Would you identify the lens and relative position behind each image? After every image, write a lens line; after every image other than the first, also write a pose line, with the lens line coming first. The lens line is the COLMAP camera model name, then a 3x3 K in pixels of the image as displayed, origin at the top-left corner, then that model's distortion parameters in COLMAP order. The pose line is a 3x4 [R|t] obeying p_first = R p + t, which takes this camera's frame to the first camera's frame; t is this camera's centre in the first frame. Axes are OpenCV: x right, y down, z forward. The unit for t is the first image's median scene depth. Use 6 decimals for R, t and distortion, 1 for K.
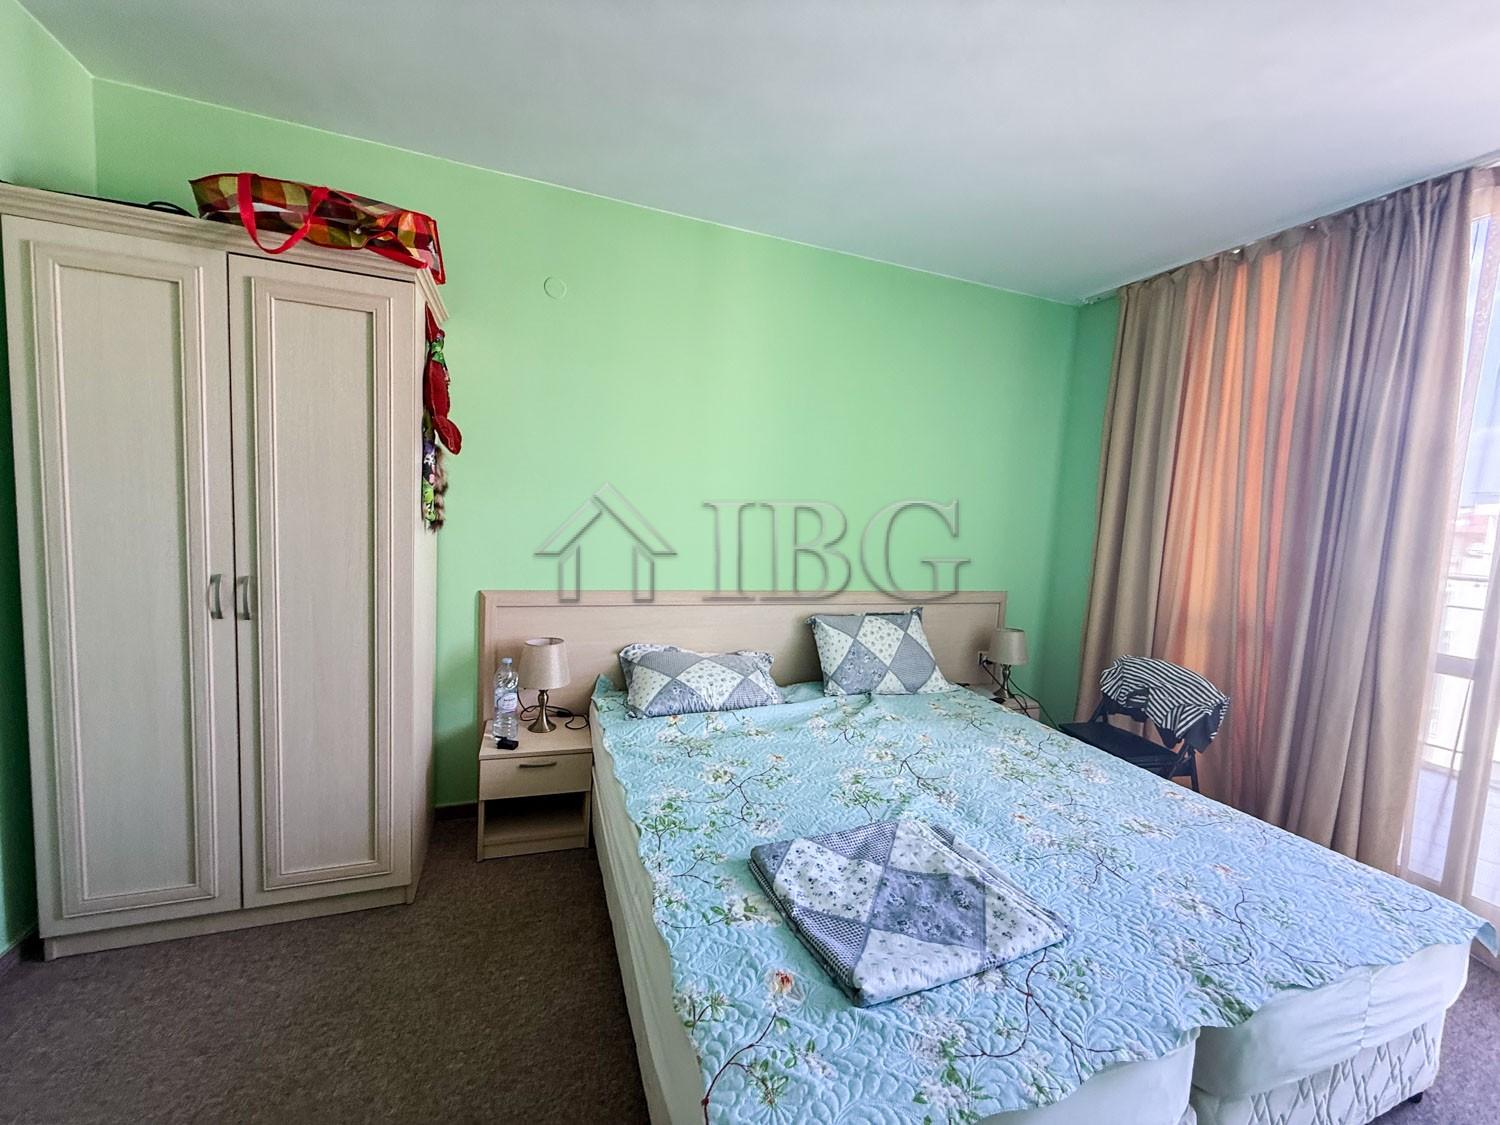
lens RADIAL K [[598.7, 0, 745.3], [0, 598.7, 566.7], [0, 0, 1]] dist [-0.000483, 0.000479]
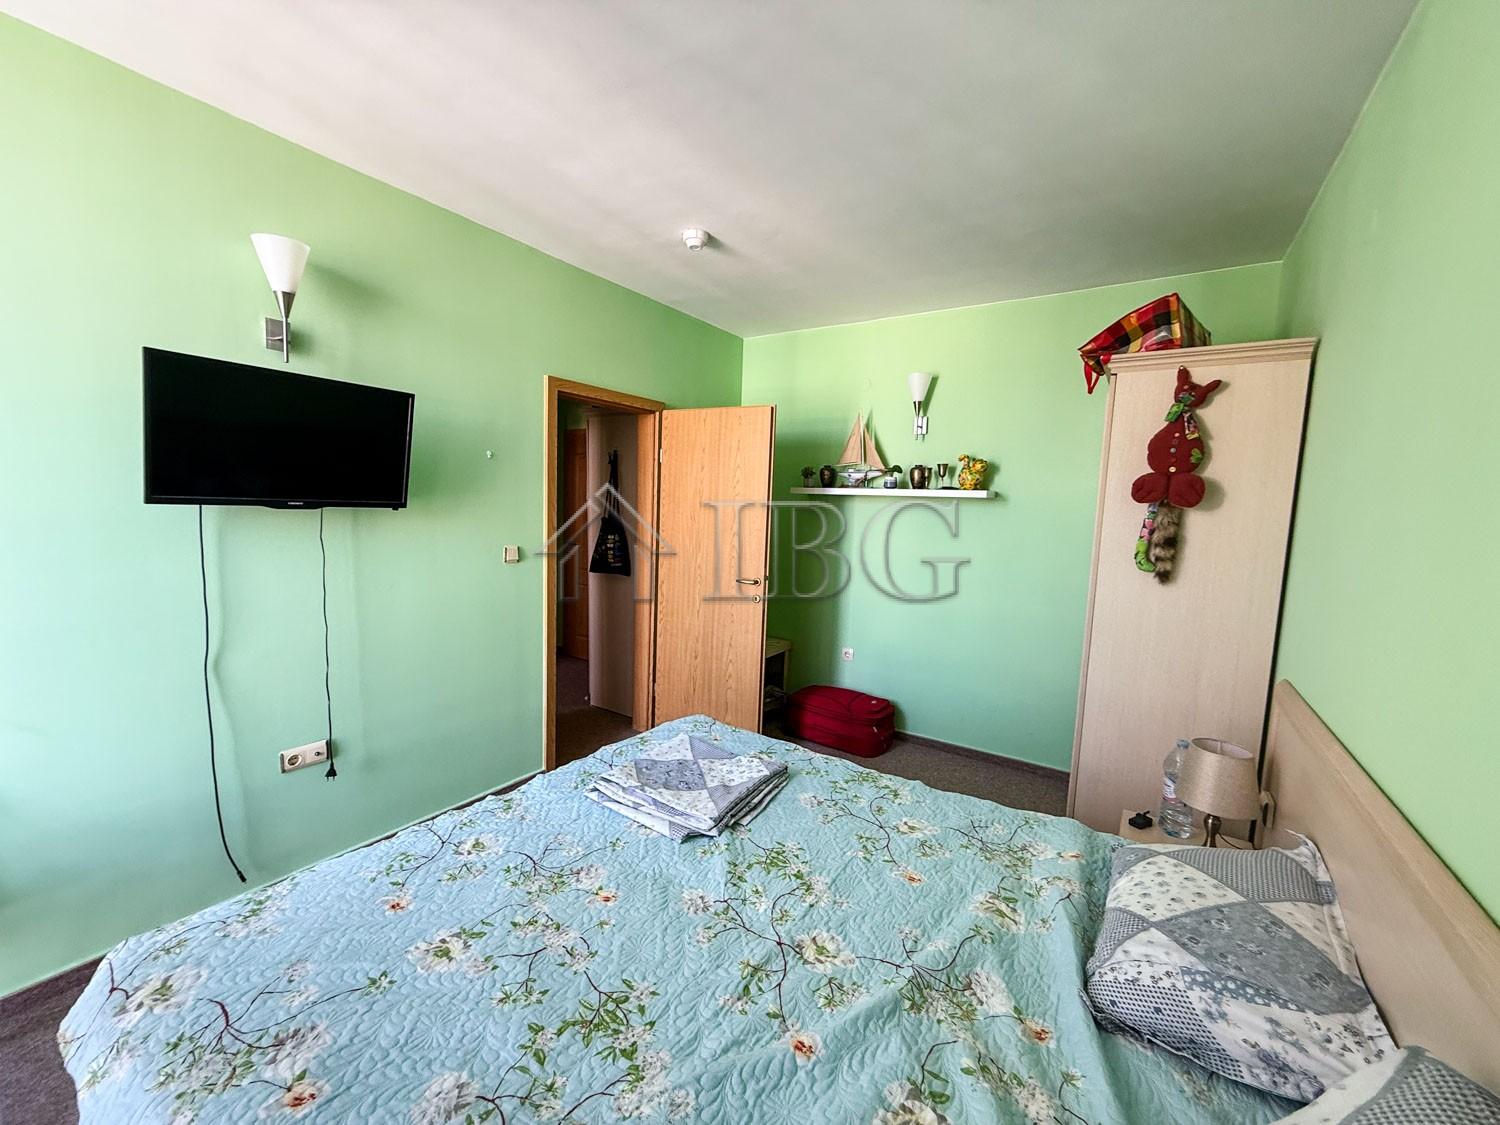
lens RADIAL K [[598.7, 0, 746.5], [0, 598.7, 561.8], [0, 0, 1]] dist [-0.000483, 0.000479]
pose [[-0.809251, -0.024879, -0.586936, 0.777649], [-0.135185, 0.980176, 0.144842, -0.171190], [0.571697, 0.196559, -0.796572, 1.626510]]
